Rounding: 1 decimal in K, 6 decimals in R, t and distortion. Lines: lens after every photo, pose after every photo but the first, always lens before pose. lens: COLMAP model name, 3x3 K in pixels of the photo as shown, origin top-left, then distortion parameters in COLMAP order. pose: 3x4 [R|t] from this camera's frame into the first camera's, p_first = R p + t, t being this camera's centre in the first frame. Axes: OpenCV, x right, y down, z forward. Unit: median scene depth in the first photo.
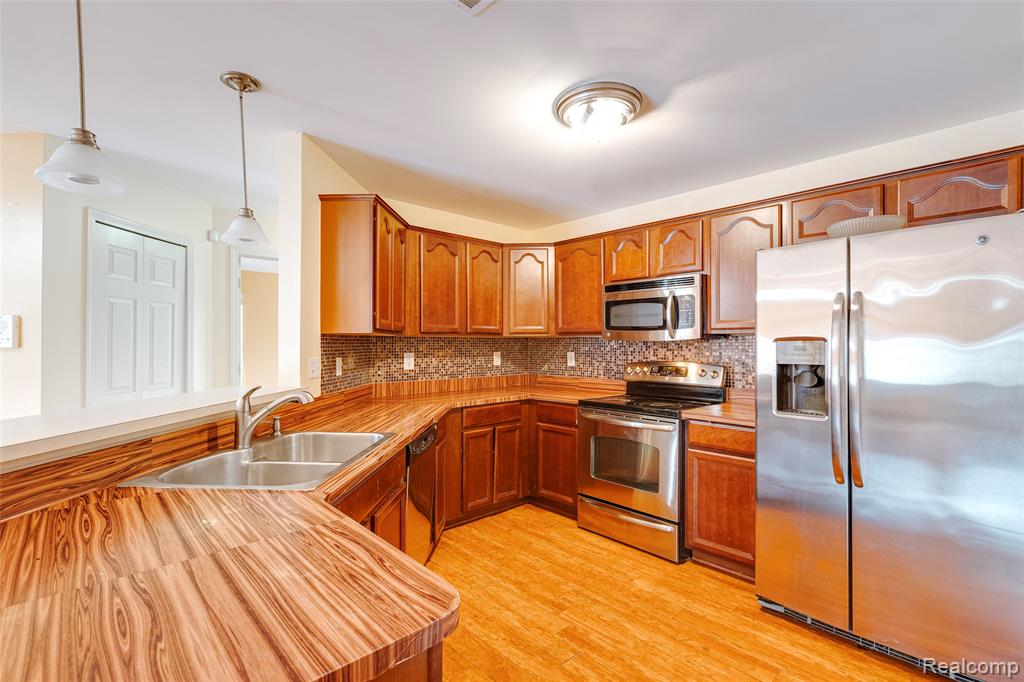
lens RADIAL K [[467.0, 0, 489.0], [0, 467.0, 342.1], [0, 0, 1]] dist [-0.010337, 0.003259]
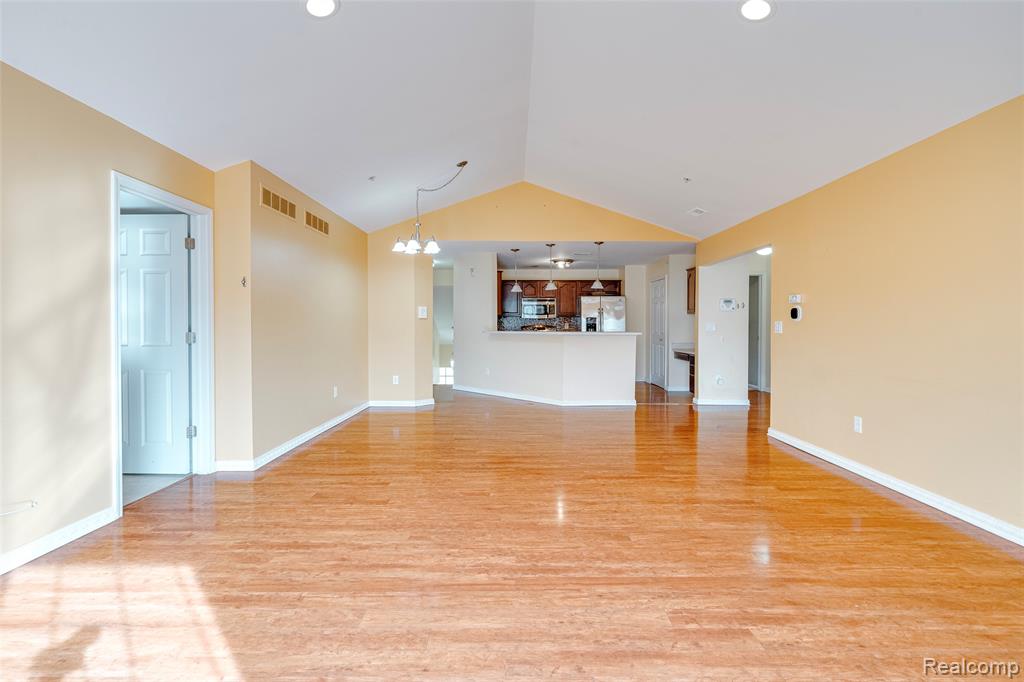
lens RADIAL K [[467.0, 0, 512.5], [0, 467.0, 333.3], [0, 0, 1]] dist [-0.010337, 0.003259]
pose [[0.663302, -0.012946, 0.748239, -1.858659], [-0.000654, 0.999840, 0.017879, 0.035605], [-0.748351, -0.012348, 0.663188, -0.819498]]
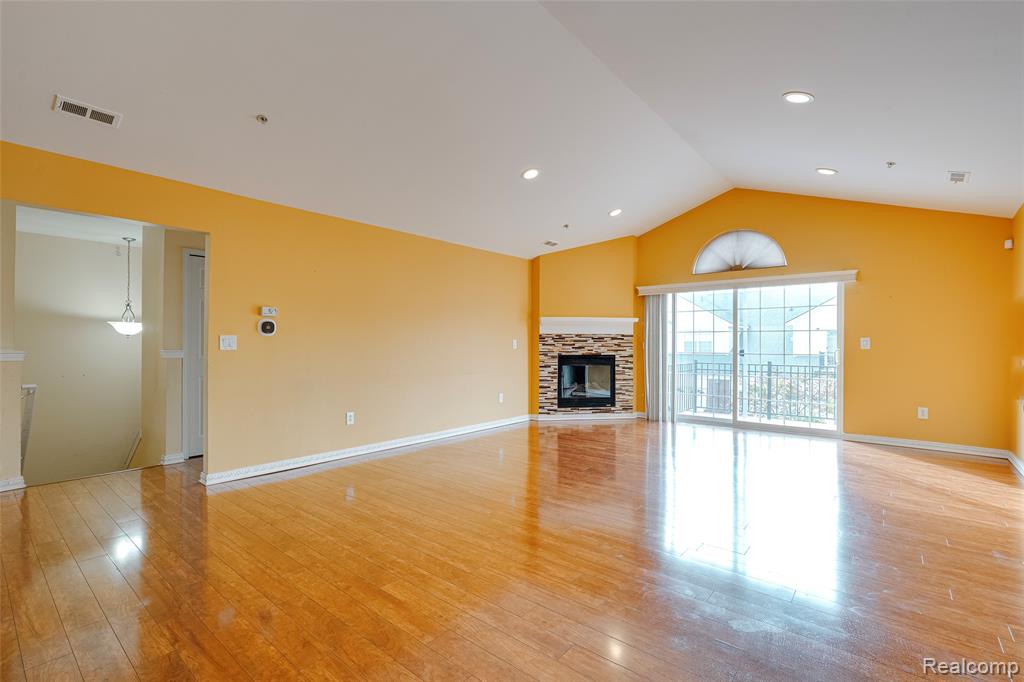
lens RADIAL K [[467.0, 0, 510.8], [0, 467.0, 339.2], [0, 0, 1]] dist [-0.010337, 0.003259]
pose [[-0.988691, -0.004177, -0.149912, -0.854044], [-0.002616, 0.999940, -0.010611, 0.042210], [0.149947, -0.010099, -0.988642, 0.644669]]
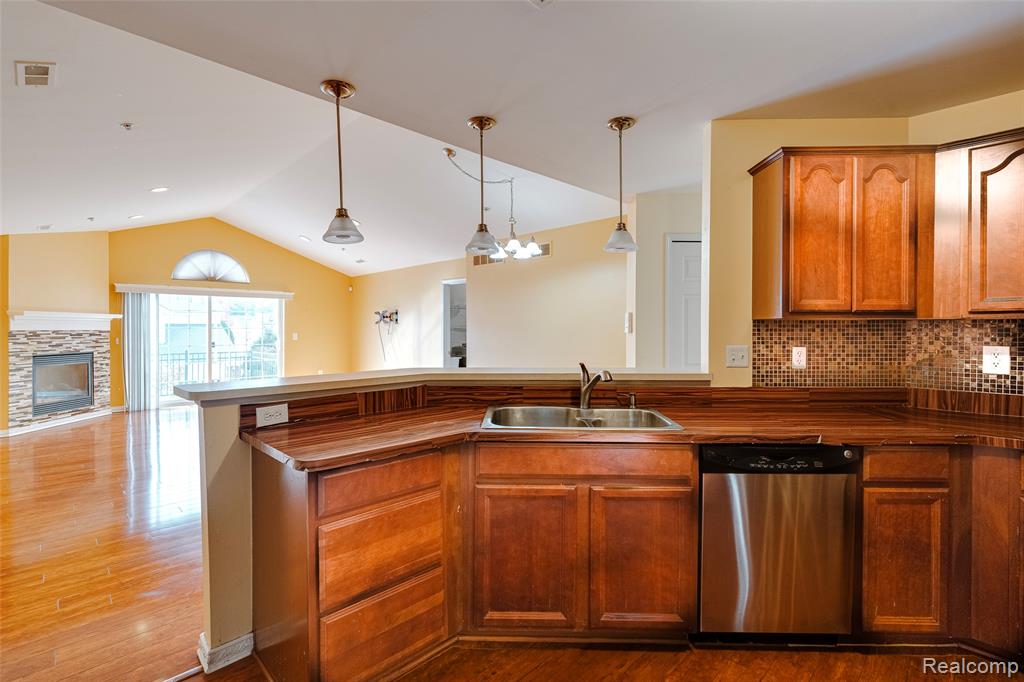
lens RADIAL K [[467.0, 0, 512.4], [0, 467.0, 331.7], [0, 0, 1]] dist [-0.010337, 0.003259]
pose [[0.067702, 0.005576, -0.997690, 0.399304], [0.002578, 0.999980, 0.005763, -0.000656], [0.997702, -0.002962, 0.067686, 0.352477]]
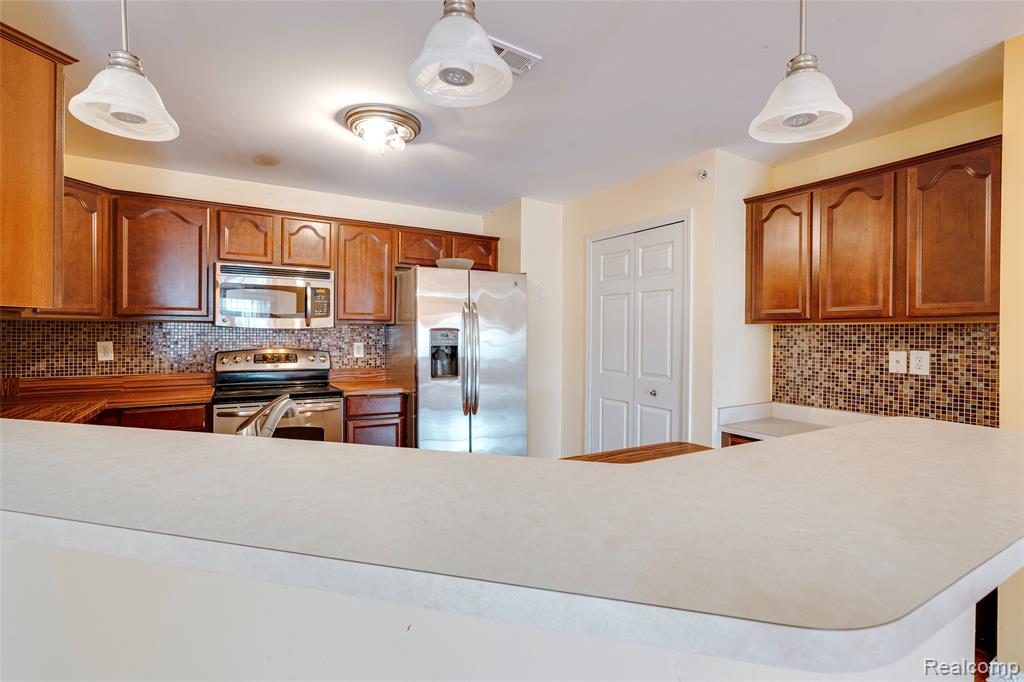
lens RADIAL K [[499.6, 0, 510.9], [0, 499.6, 338.1], [0, 0, 1]] dist [-0.004101, 0.003336]
pose [[0.194416, -0.005979, 0.980901, -0.543618], [-0.010103, 0.999916, 0.008097, 0.004000], [-0.980867, -0.011485, 0.194340, 0.268212]]
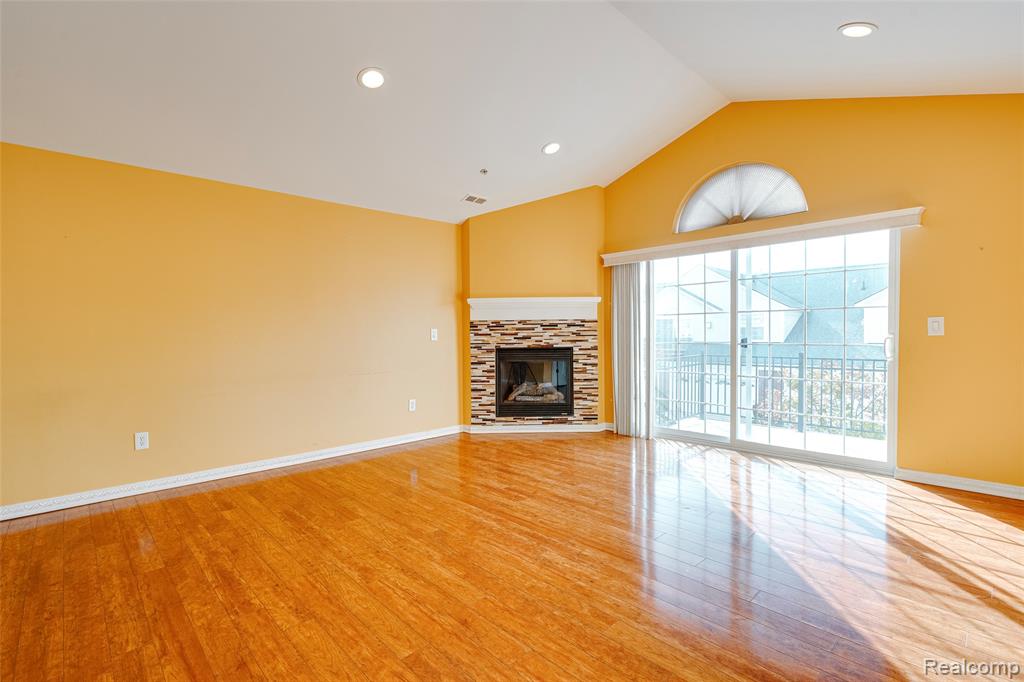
lens RADIAL K [[467.0, 0, 501.0], [0, 467.0, 343.9], [0, 0, 1]] dist [-0.010337, 0.003259]
pose [[-0.999672, 0.011799, -0.022711, -1.314915], [0.011317, 0.999711, 0.021231, 0.042486], [0.022955, 0.020967, -0.999517, 0.244475]]
